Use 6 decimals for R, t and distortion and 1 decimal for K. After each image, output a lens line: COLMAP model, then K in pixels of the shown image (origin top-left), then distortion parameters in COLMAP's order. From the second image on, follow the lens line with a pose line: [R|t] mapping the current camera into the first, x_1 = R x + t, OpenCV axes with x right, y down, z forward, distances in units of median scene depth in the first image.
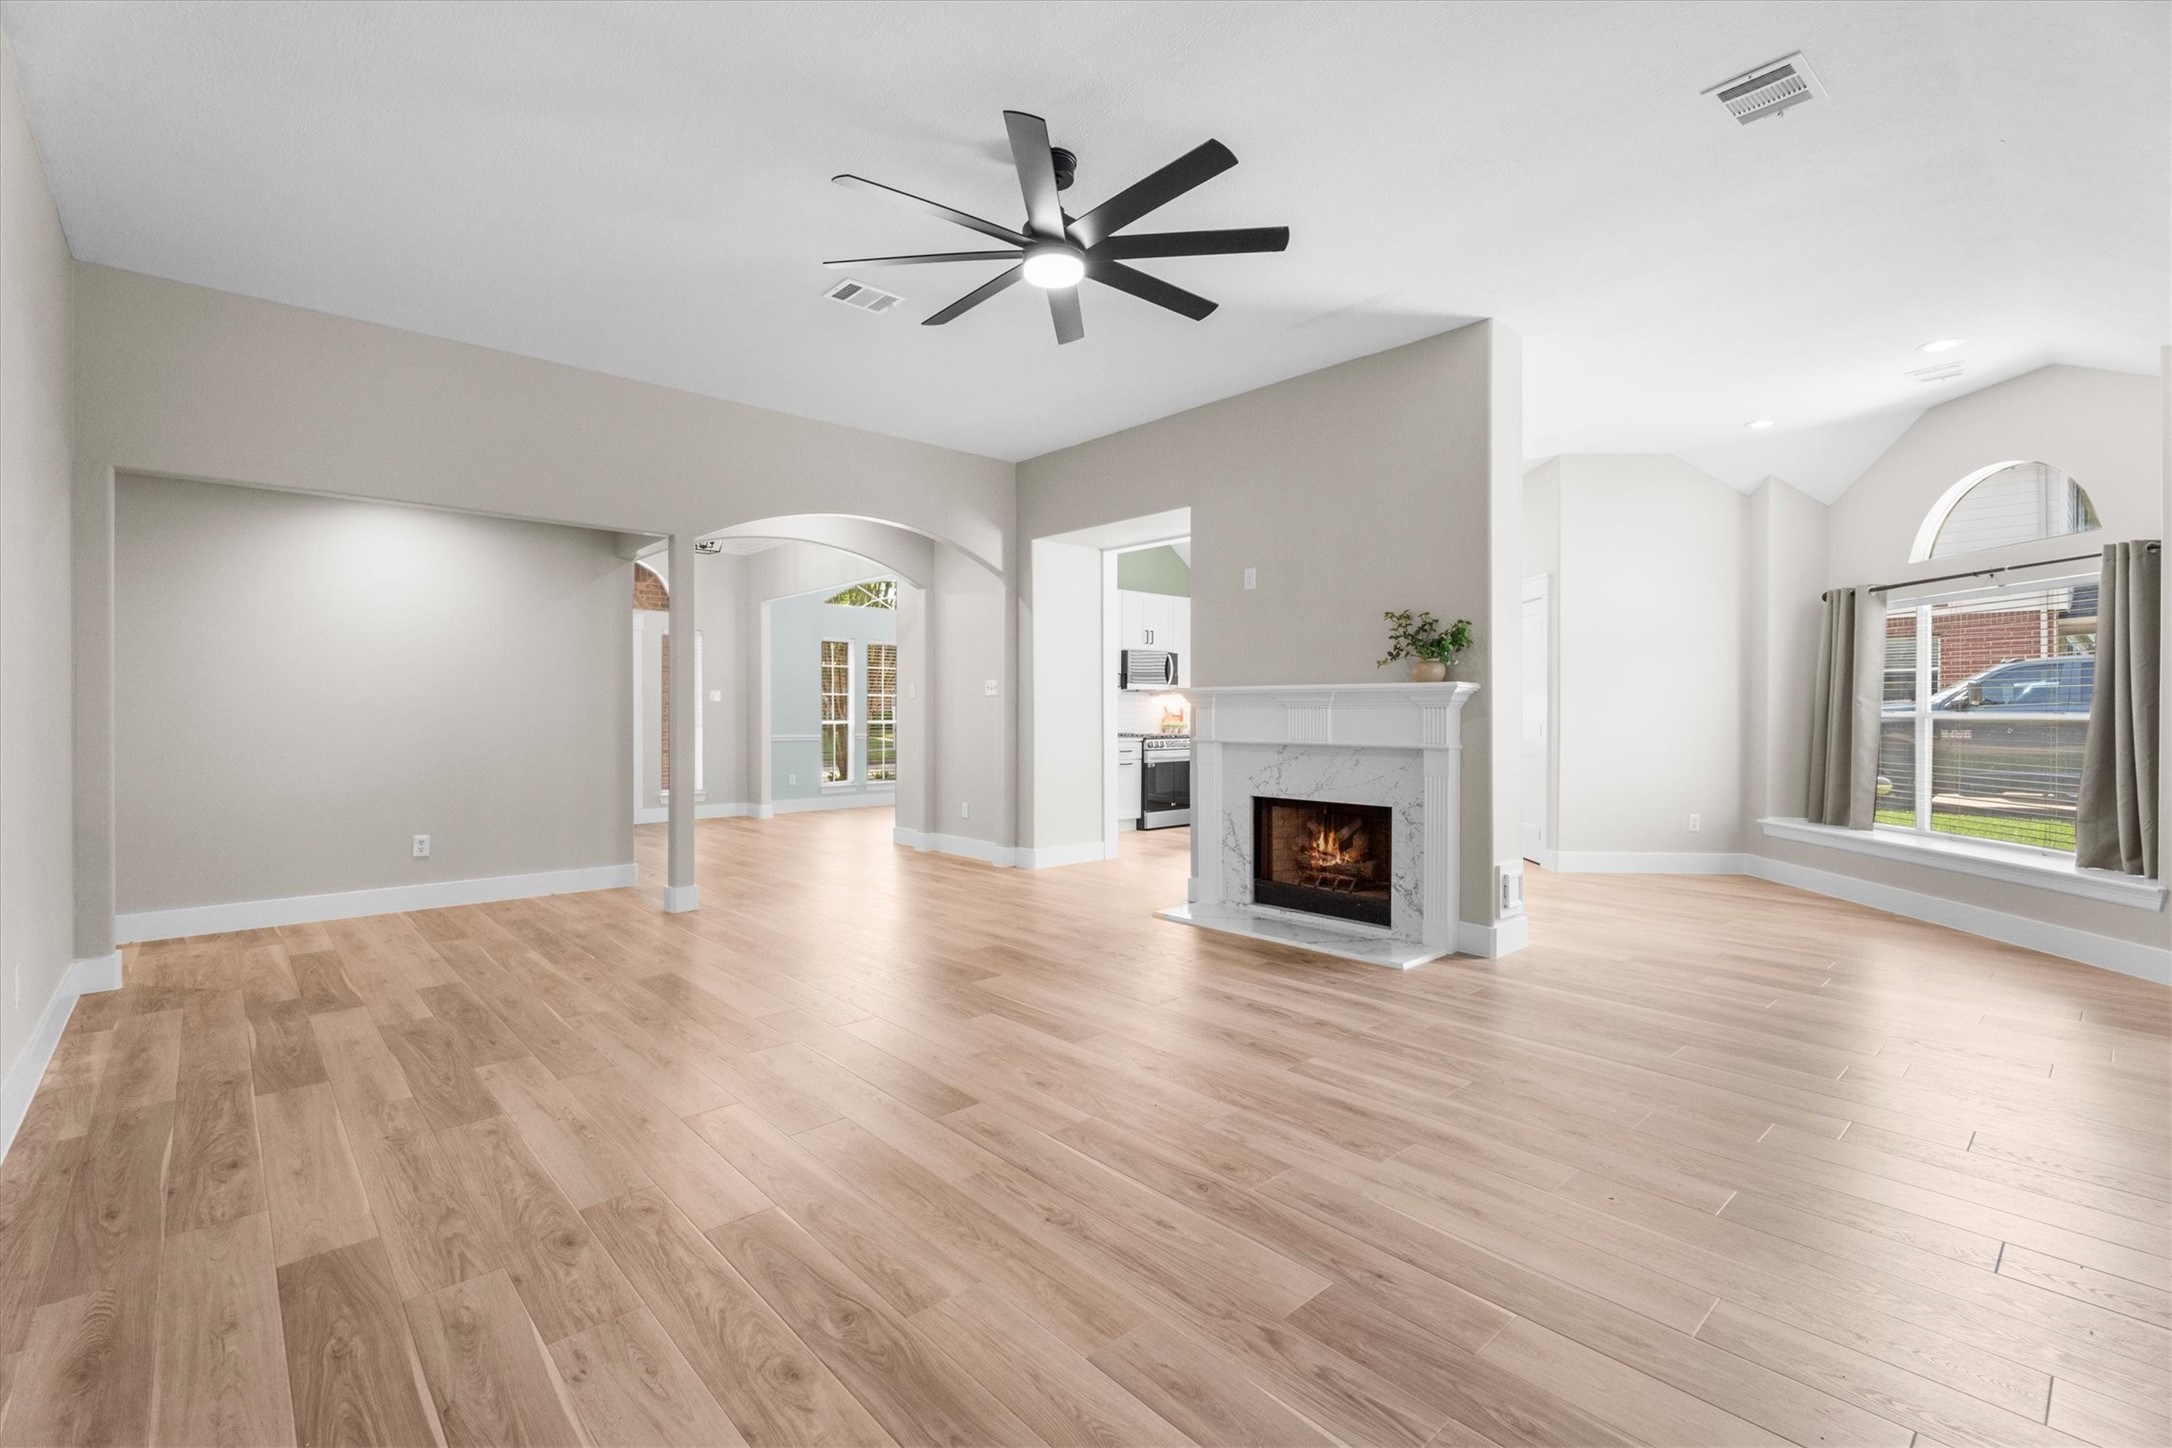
lens RADIAL K [[958.5, 0, 1086.5], [0, 958.5, 713.5], [0, 0, 1]] dist [0.005358, -0.000736]
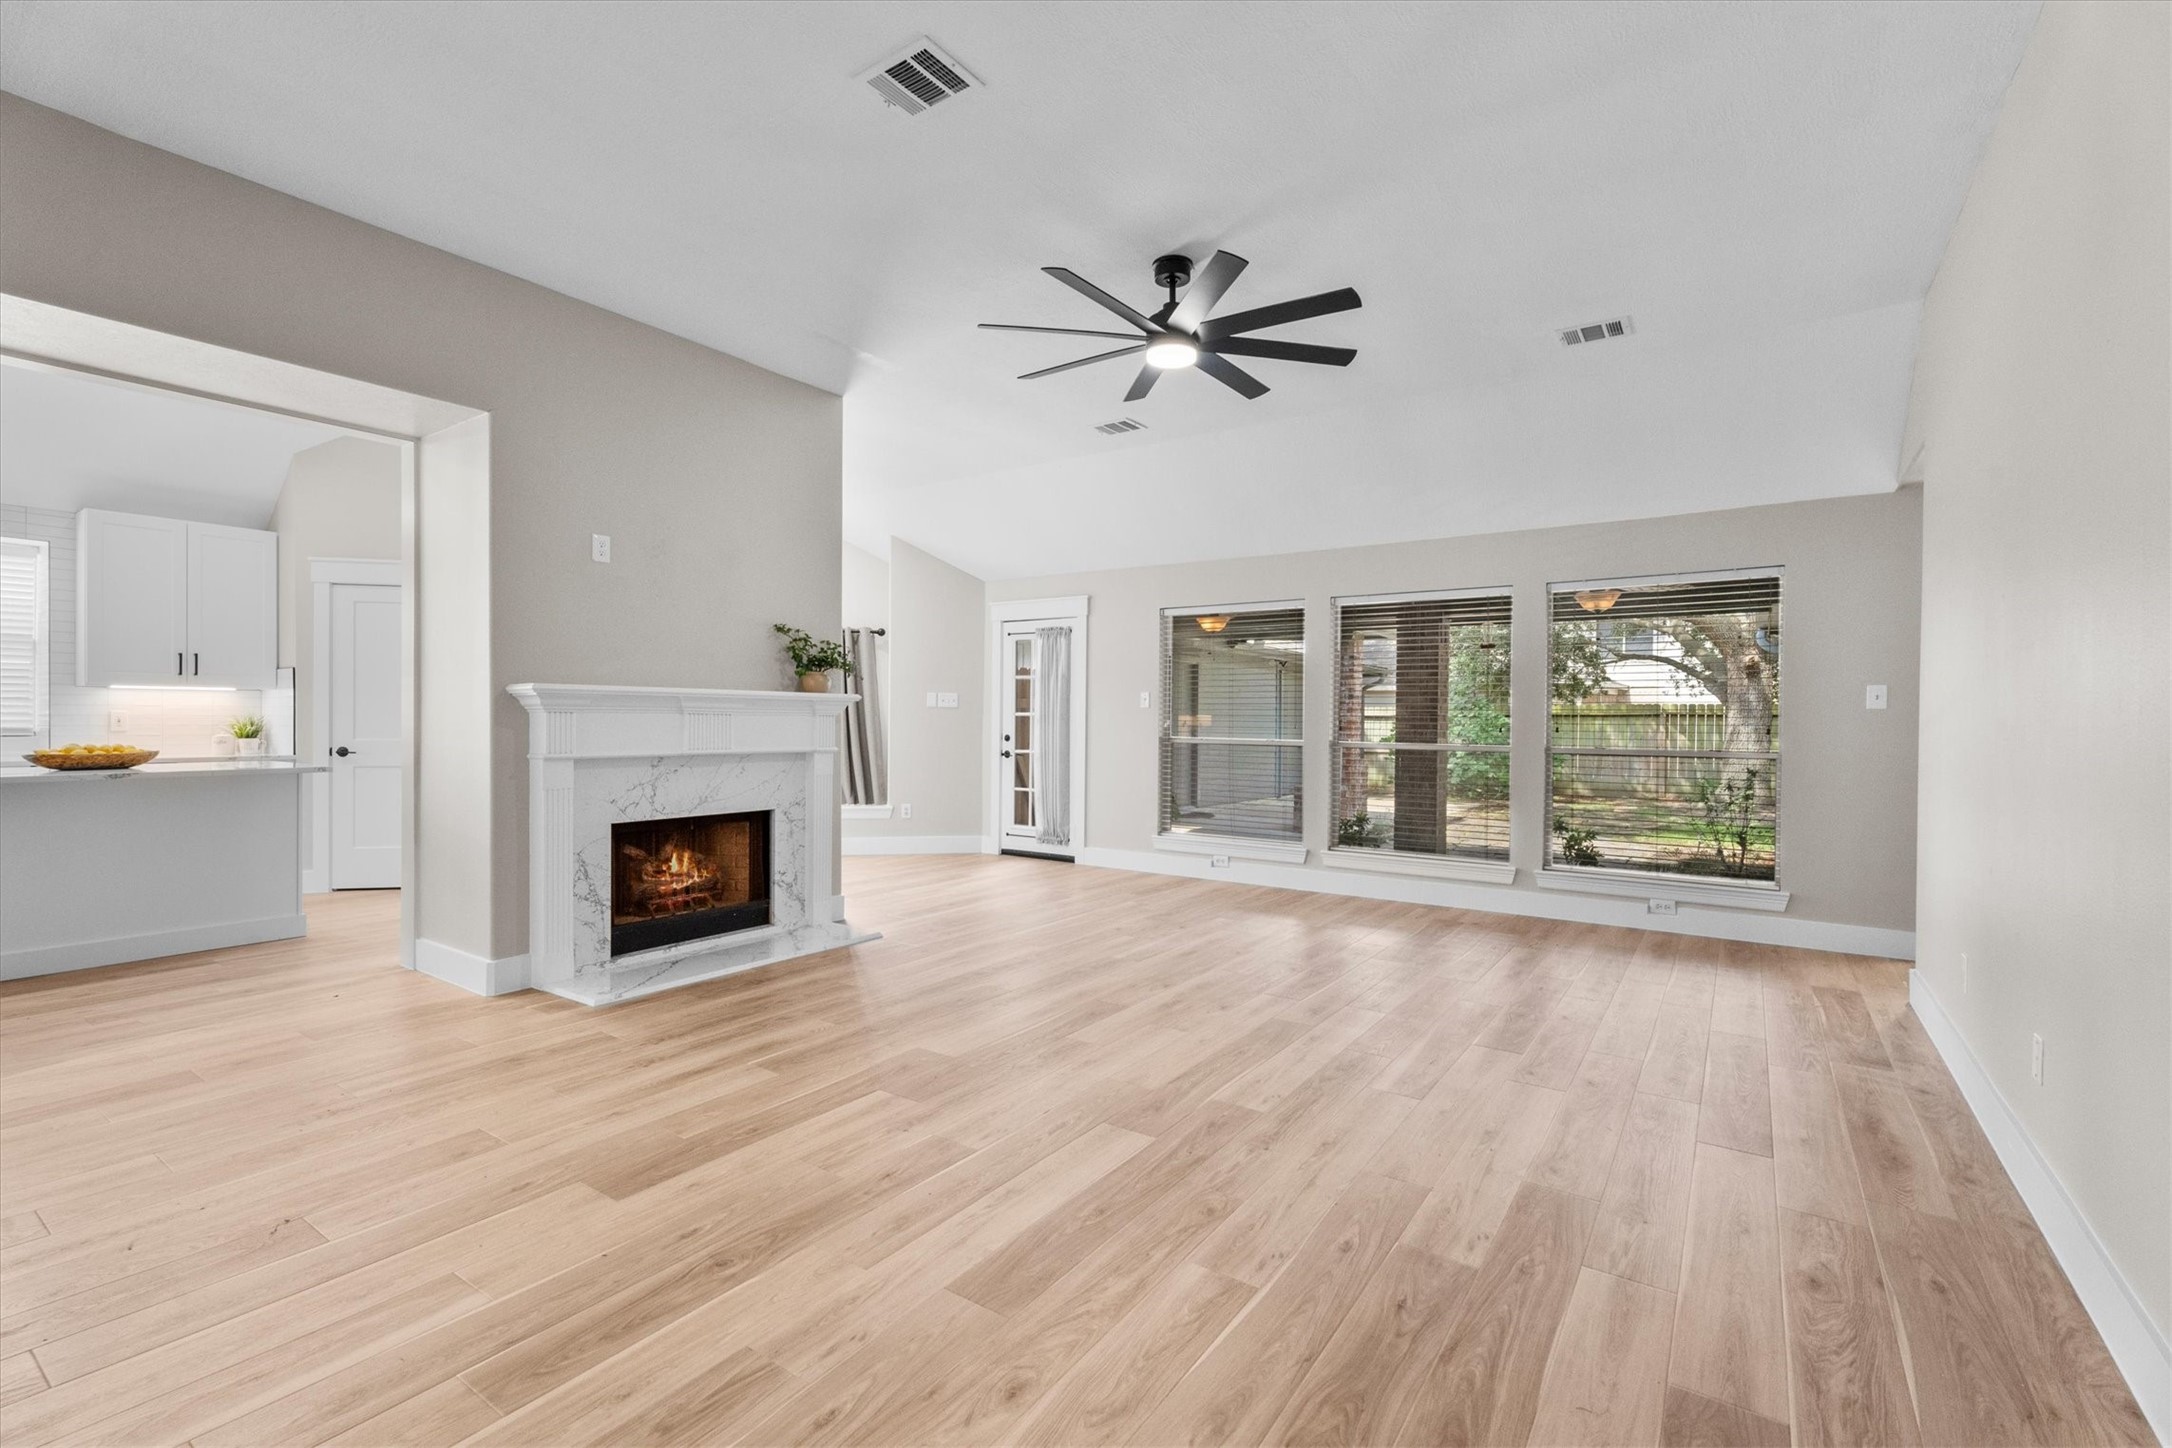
lens RADIAL K [[958.5, 0, 1080.1], [0, 958.5, 722.8], [0, 0, 1]] dist [0.005358, -0.000736]
pose [[-0.221329, -0.005812, 0.975182, -0.803144], [-0.005726, 0.999973, 0.004660, -0.004187], [-0.975182, -0.004552, -0.221356, 0.932790]]
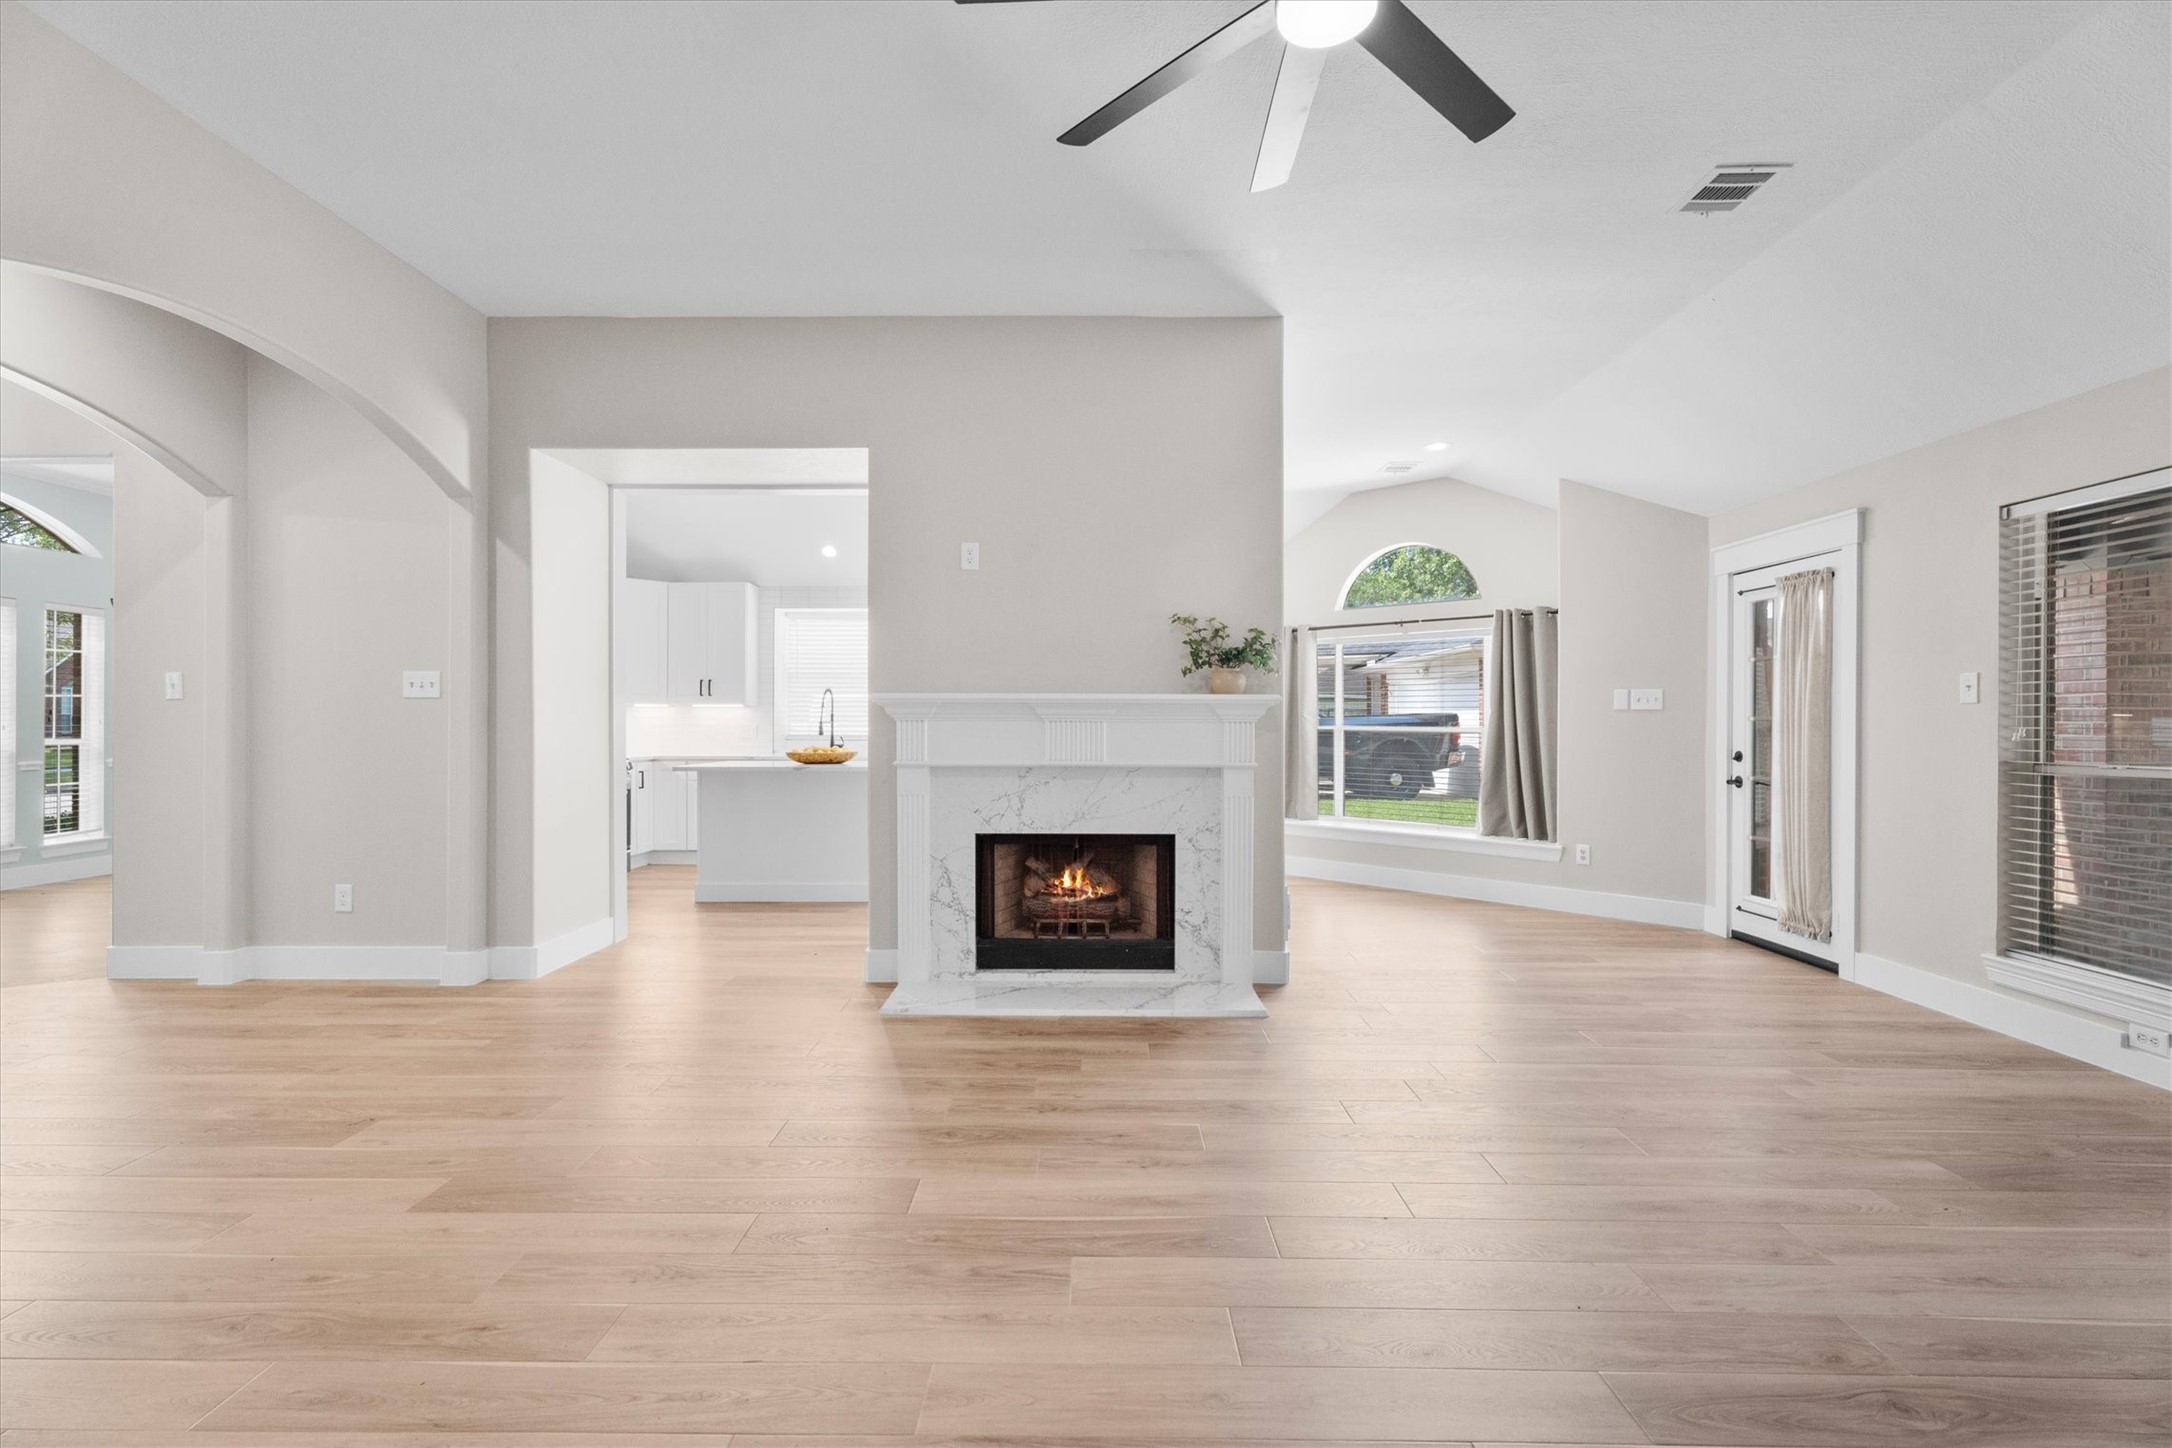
lens RADIAL K [[958.5, 0, 1082.4], [0, 958.5, 722.9], [0, 0, 1]] dist [0.005358, -0.000736]
pose [[0.681310, 0.002168, 0.731992, -0.398943], [-0.000813, 0.999997, -0.002205, -0.003143], [-0.731994, 0.000908, 0.681310, 0.472709]]
